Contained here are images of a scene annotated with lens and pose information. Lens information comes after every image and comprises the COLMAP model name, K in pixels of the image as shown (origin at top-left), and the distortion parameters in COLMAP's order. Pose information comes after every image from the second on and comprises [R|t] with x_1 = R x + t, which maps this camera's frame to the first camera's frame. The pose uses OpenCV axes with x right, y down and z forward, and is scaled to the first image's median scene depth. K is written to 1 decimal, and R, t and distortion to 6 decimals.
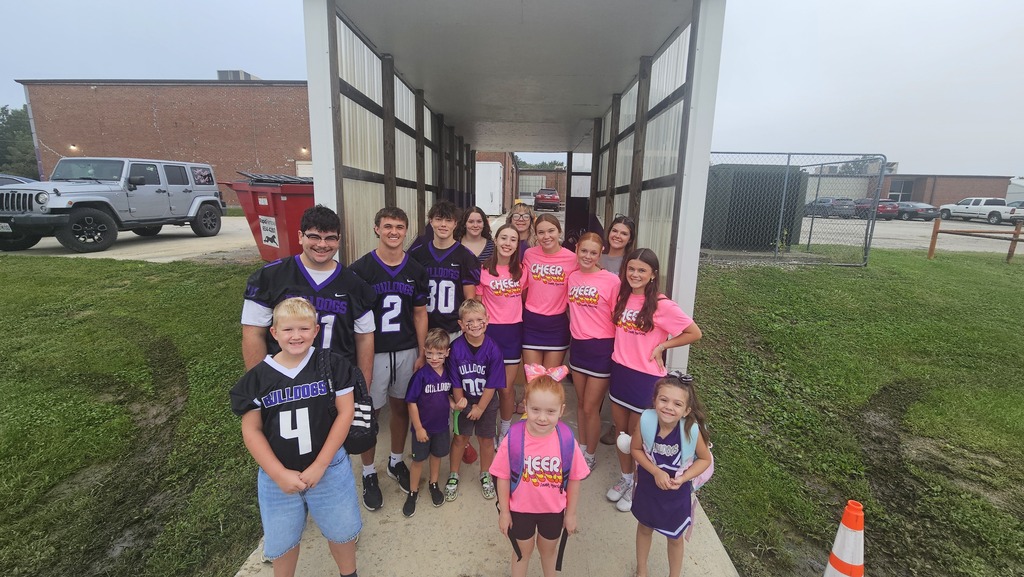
lens RADIAL K [[430.5, 0, 506.8], [0, 430.5, 287.6], [0, 0, 1]] dist [-0.001228, -0.000645]
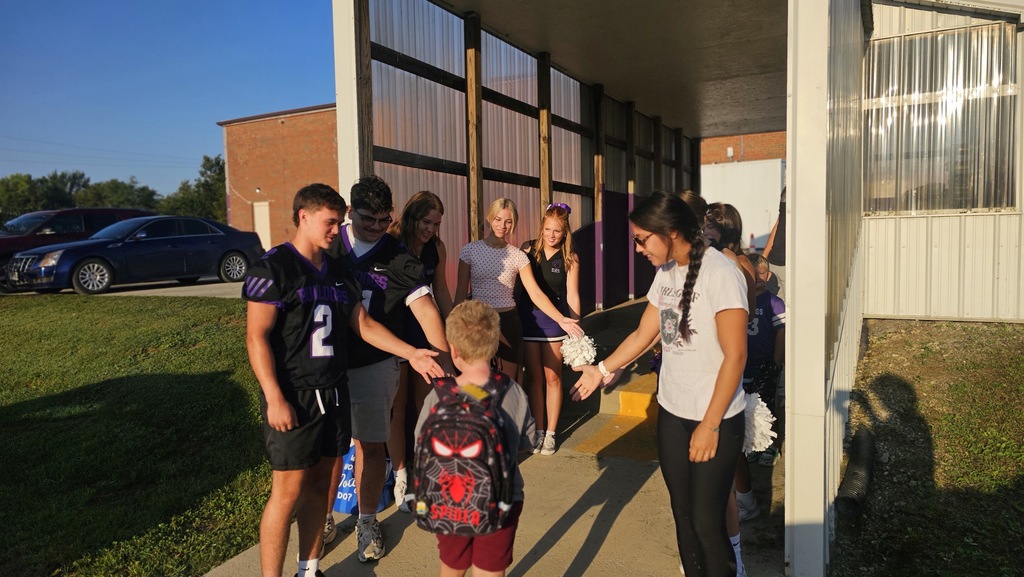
lens RADIAL K [[701.2, 0, 521.0], [0, 701.2, 298.1], [0, 0, 1]] dist [0.032800, -0.041508]
pose [[0.899176, -0.008973, -0.437496, 0.273482], [-0.046253, 0.992240, -0.115413, 0.087699], [0.435137, 0.124012, 0.891783, -0.015893]]
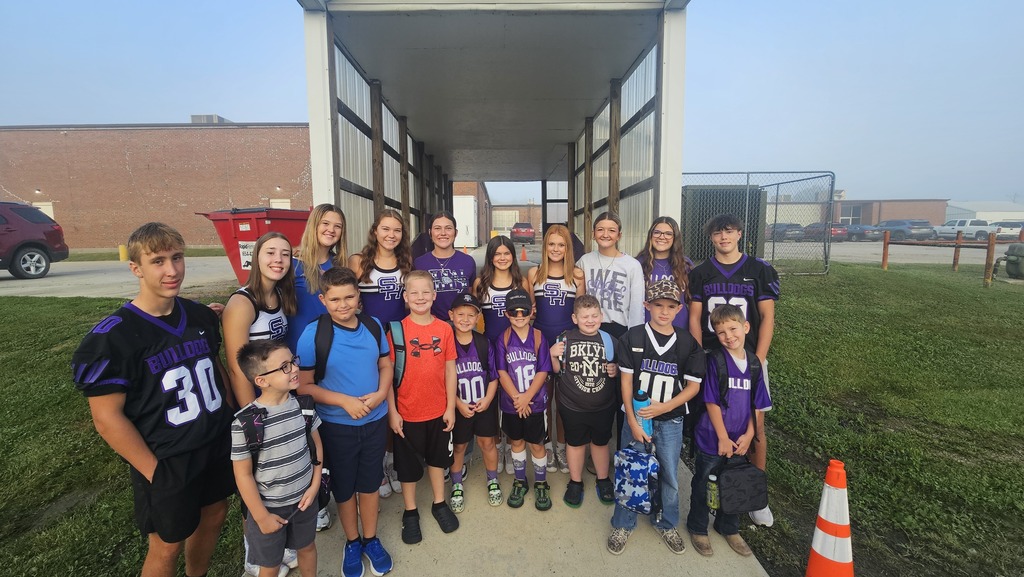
lens RADIAL K [[430.5, 0, 503.0], [0, 430.5, 287.3], [0, 0, 1]] dist [-0.001228, -0.000645]
pose [[0.998068, -0.034392, 0.051746, -0.027250], [0.038776, 0.995518, -0.086253, 0.053502], [-0.048548, 0.088093, 0.994928, -0.019239]]
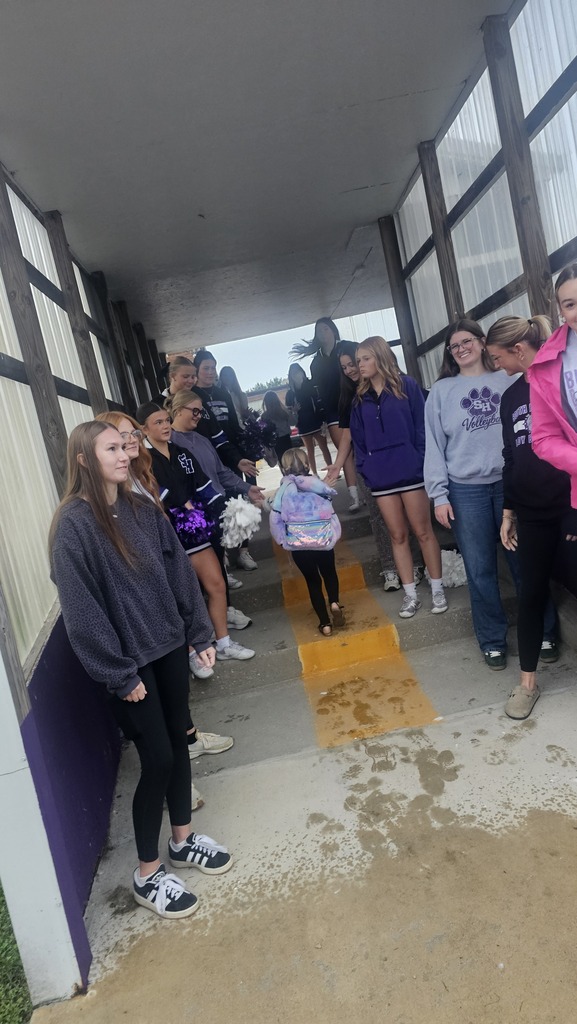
lens RADIAL K [[695.9, 0, 287.3], [0, 695.9, 515.8], [0, 0, 1]] dist [0.046537, -0.035244]
pose [[0.967462, -0.238127, 0.085519, -0.087776], [0.246013, 0.964297, -0.098028, 0.034982], [-0.059122, 0.115877, 0.991502, 0.192089]]
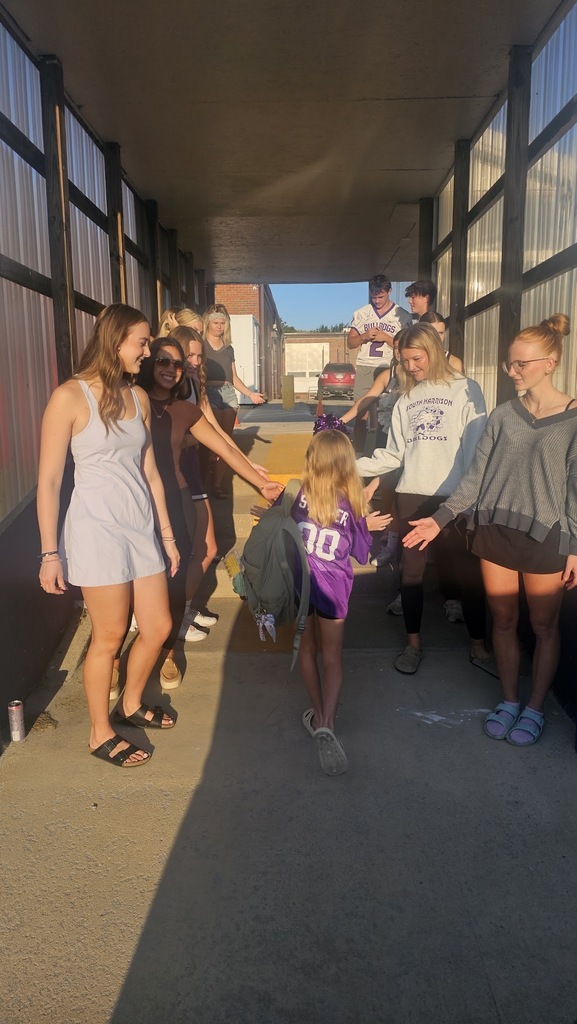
lens RADIAL K [[701.2, 0, 285.0], [0, 701.2, 511.5], [0, 0, 1]] dist [0.032800, -0.041508]
pose [[0.999105, -0.035884, 0.022417, -0.015189], [0.036648, 0.998726, -0.034677, 0.058043], [-0.021144, 0.035468, 0.999147, 0.088815]]
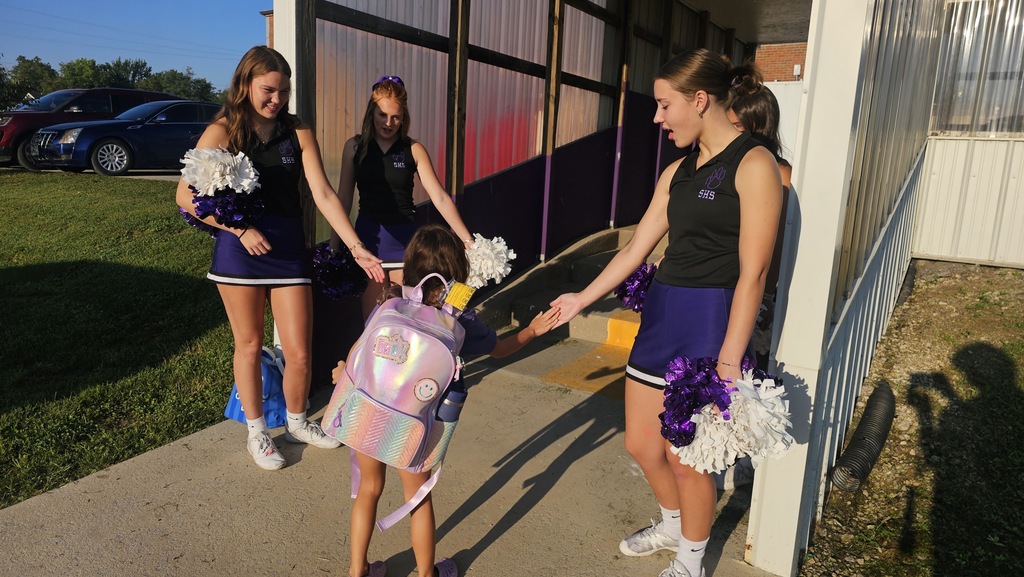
lens RADIAL K [[701.2, 0, 504.1], [0, 701.2, 296.9], [0, 0, 1]] dist [0.032800, -0.041508]
pose [[0.852984, 0.115002, -0.509111, 0.294085], [-0.130674, 0.991413, 0.005013, 0.084636], [0.505315, 0.062252, 0.860687, 0.132920]]
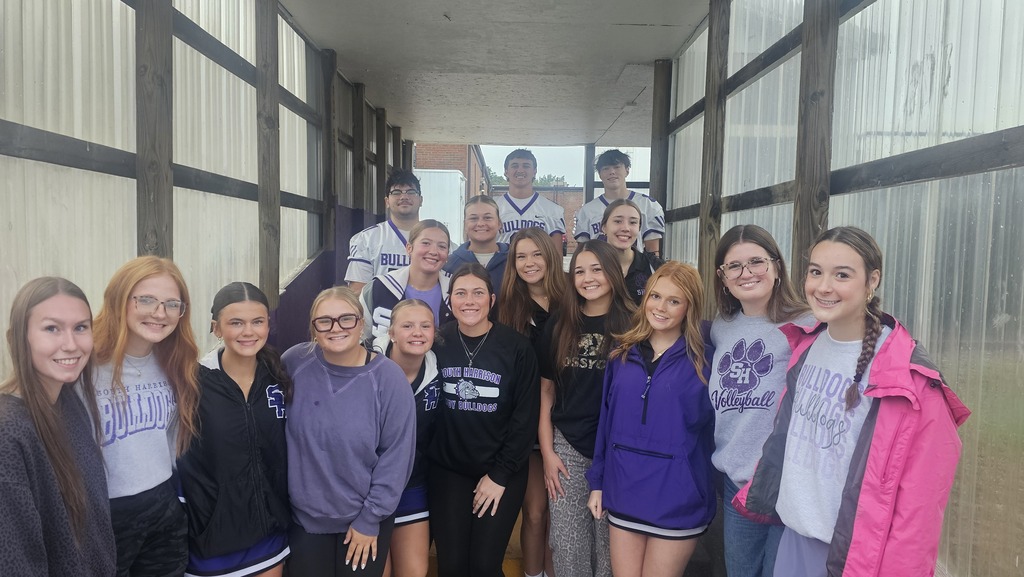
lens RADIAL K [[695.9, 0, 511.2], [0, 695.9, 285.2], [0, 0, 1]] dist [0.046537, -0.035244]
pose [[0.998428, -0.005979, 0.055730, -0.000218], [0.013333, 0.991090, -0.132529, -0.053964], [-0.054441, 0.133063, 0.989611, 0.319322]]
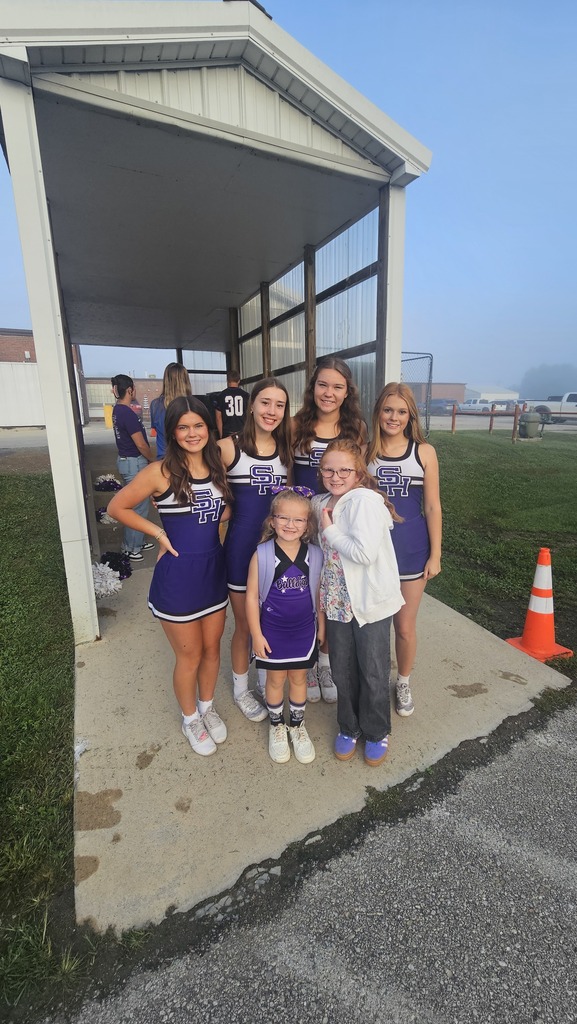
lens RADIAL K [[427.0, 0, 293.0], [0, 427.0, 512.4], [0, 0, 1]] dist [0.002355, 0.000728]
pose [[0.875089, -0.138975, 0.463578, -0.246261], [0.127547, 0.990245, 0.056094, 0.067563], [-0.466852, 0.010040, 0.884279, 0.022285]]
